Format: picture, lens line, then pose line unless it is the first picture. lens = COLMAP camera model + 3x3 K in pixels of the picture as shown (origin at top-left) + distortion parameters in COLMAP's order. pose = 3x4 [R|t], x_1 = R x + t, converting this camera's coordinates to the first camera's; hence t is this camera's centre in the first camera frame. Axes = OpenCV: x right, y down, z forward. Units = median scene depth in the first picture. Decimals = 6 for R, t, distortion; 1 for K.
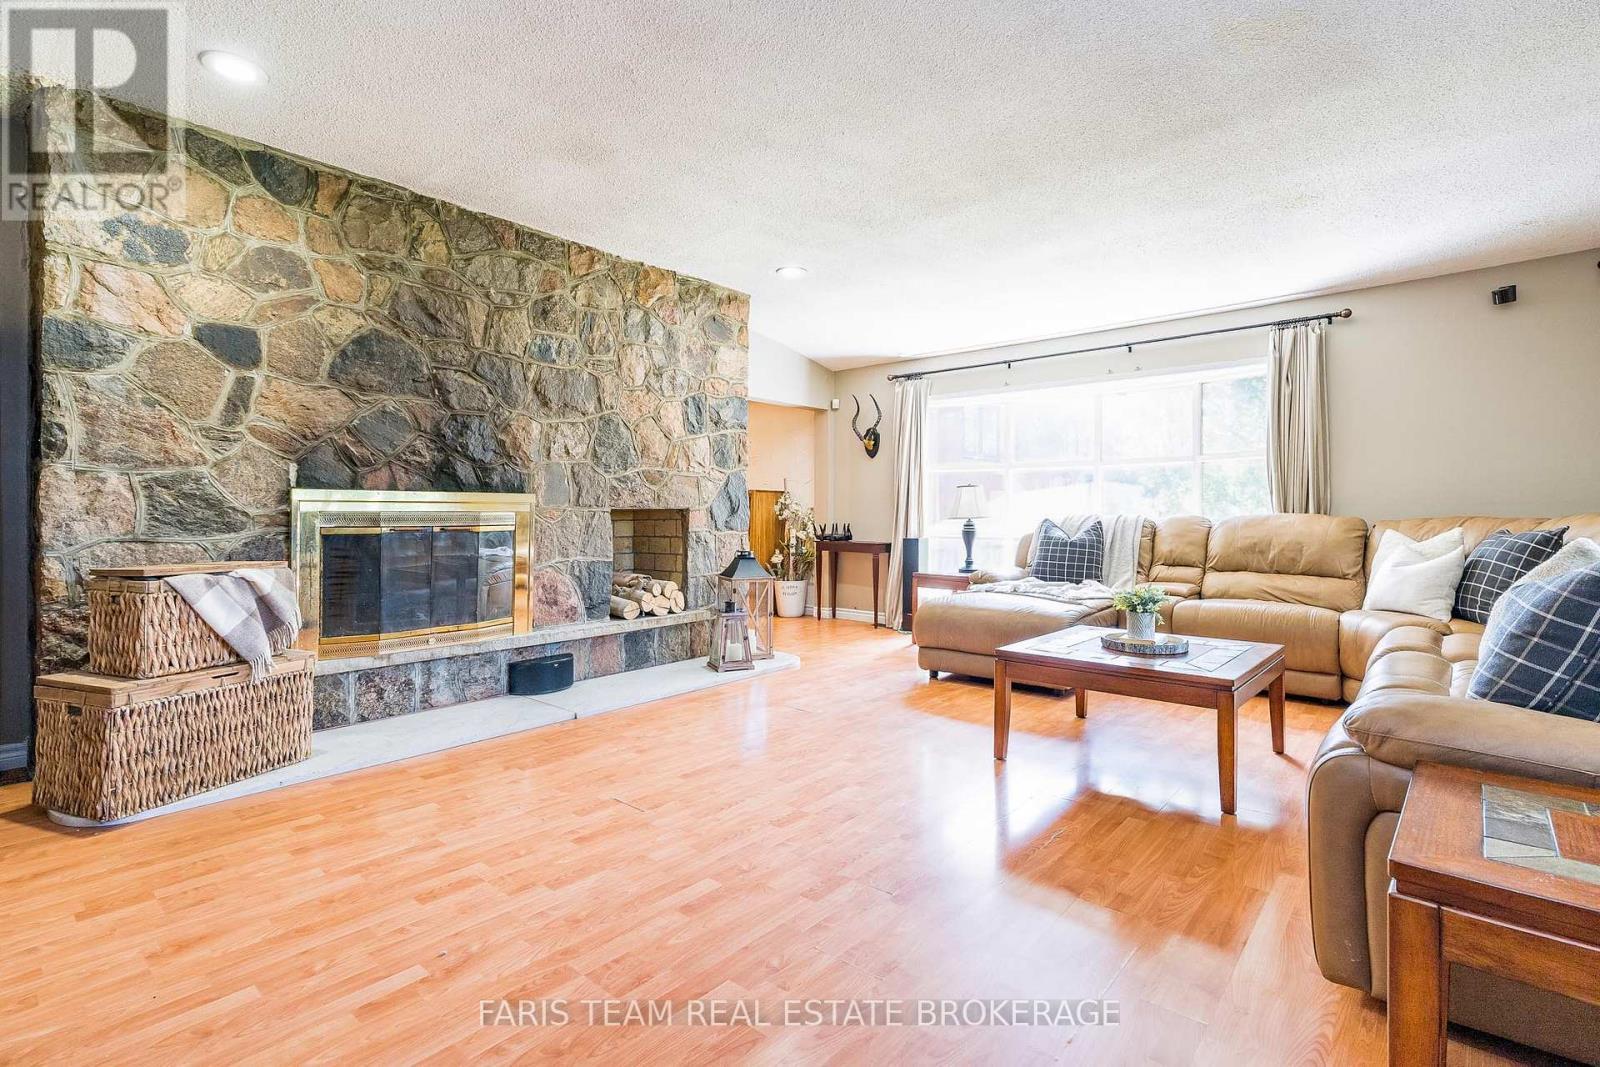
lens RADIAL K [[740.9, 0, 808.0], [0, 740.9, 525.1], [0, 0, 1]] dist [-0.005663, -0.000240]
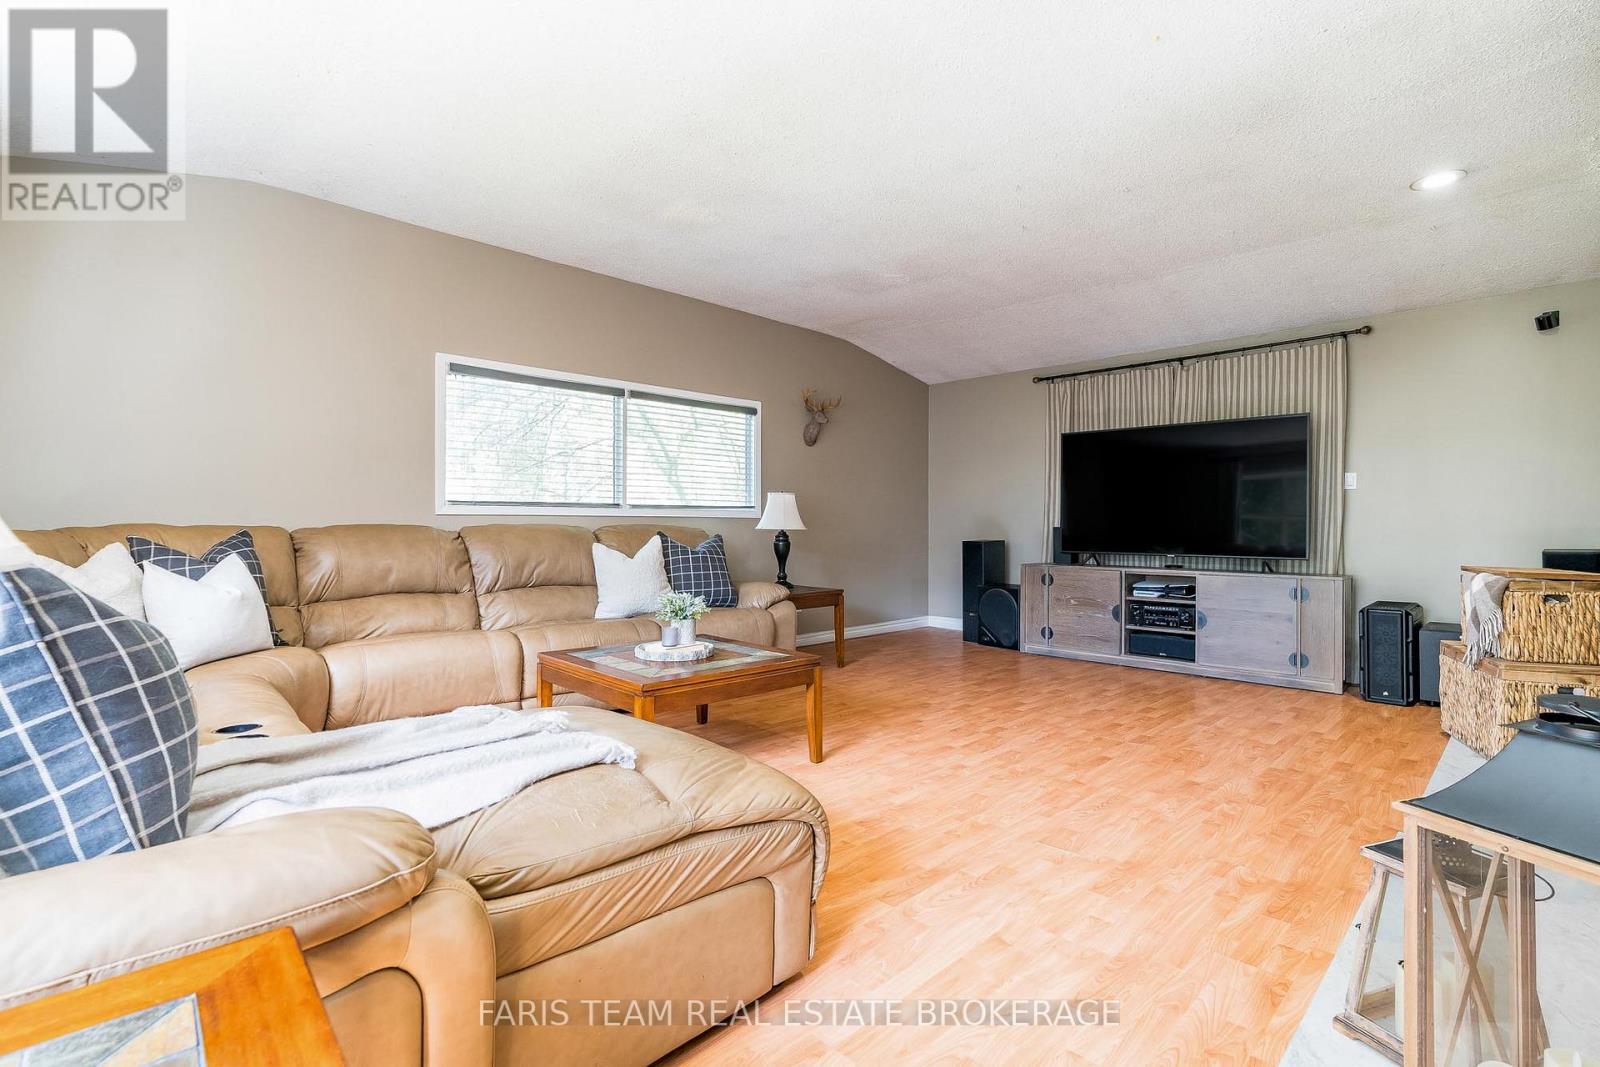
lens RADIAL K [[740.9, 0, 808.0], [0, 740.9, 525.1], [0, 0, 1]] dist [-0.005663, -0.000240]
pose [[-0.996437, -0.000980, 0.084329, 0.168575], [0.000205, 0.999901, 0.014050, -0.028583], [-0.084335, 0.014017, -0.996339, 1.871171]]
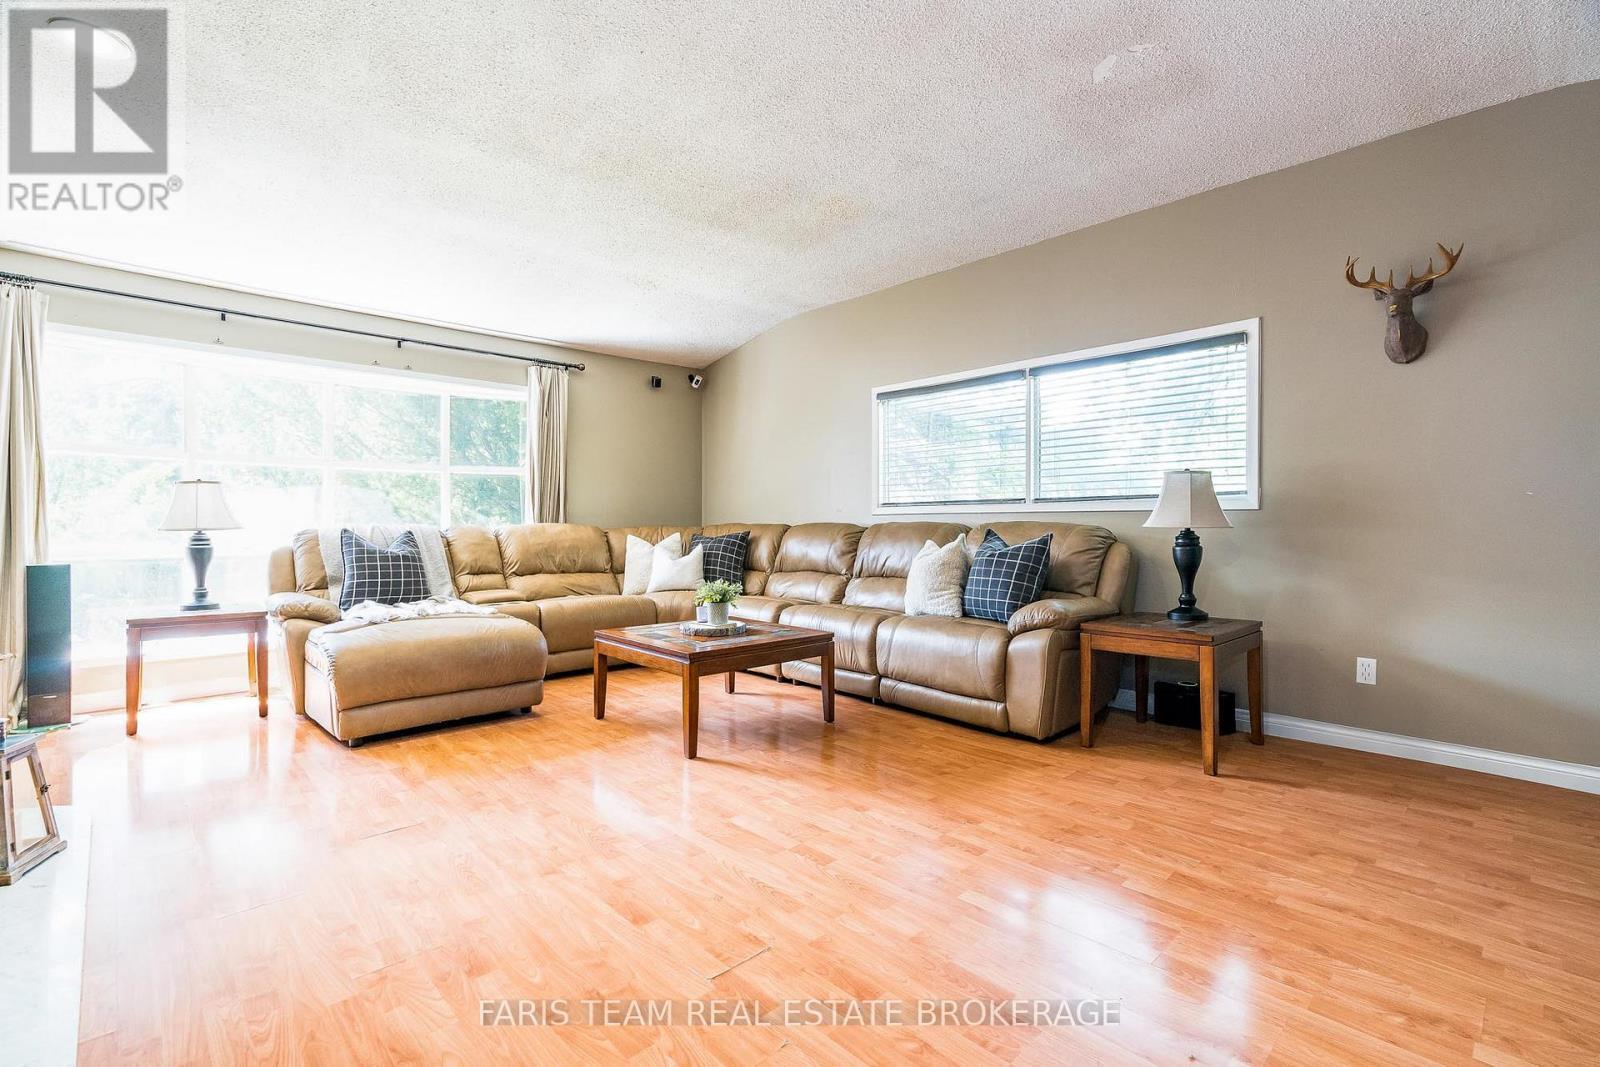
lens RADIAL K [[729.0, 0, 793.3], [0, 729.0, 535.6], [0, 0, 1]] dist [-0.003763, -0.000371]
pose [[0.107905, -0.014241, 0.994059, -0.681093], [0.015156, 0.999805, 0.012679, -0.006266], [-0.994046, 0.013698, 0.108099, 0.685306]]
